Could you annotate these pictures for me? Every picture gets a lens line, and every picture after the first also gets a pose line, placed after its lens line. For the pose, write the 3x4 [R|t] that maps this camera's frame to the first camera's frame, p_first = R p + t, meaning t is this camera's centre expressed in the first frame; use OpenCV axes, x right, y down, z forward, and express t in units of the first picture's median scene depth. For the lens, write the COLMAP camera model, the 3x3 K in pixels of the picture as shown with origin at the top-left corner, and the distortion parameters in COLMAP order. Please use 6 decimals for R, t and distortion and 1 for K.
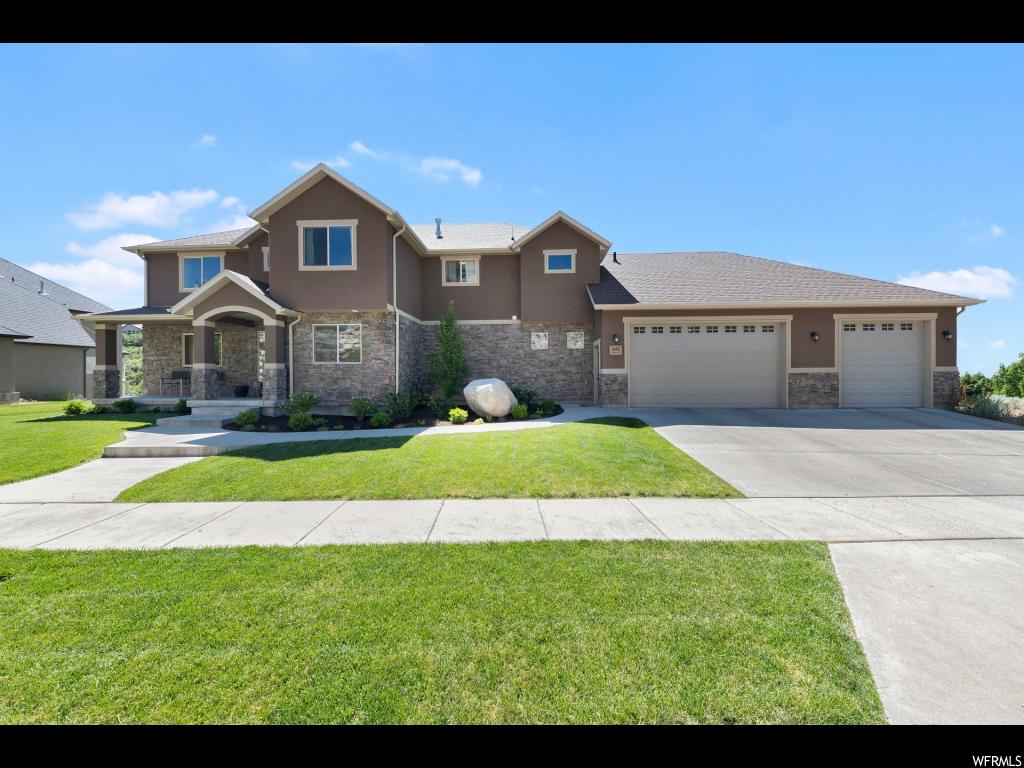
lens RADIAL K [[358.1, 0, 512.0], [0, 358.1, 384.0], [0, 0, 1]] dist [0.000256, 0.000007]
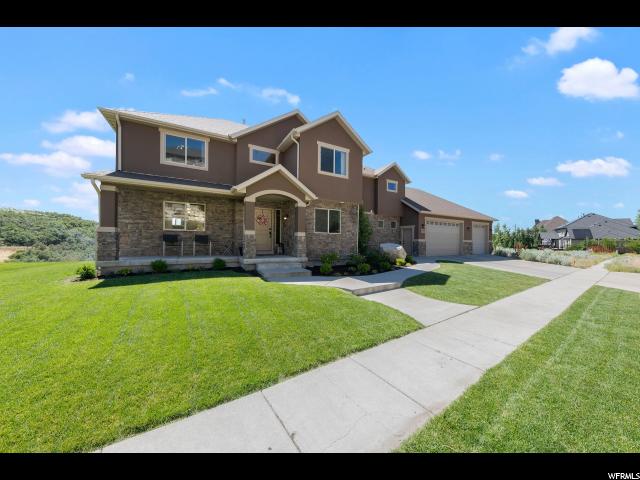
lens RADIAL K [[223.8, 0, 320.0], [0, 223.8, 240.0], [0, 0, 1]] dist [0.000256, 0.000007]
pose [[0.837037, 0.013946, 0.546968, -1.066021], [-0.005367, 0.999836, -0.017280, -0.010995], [-0.547120, 0.011529, 0.836975, 0.182941]]
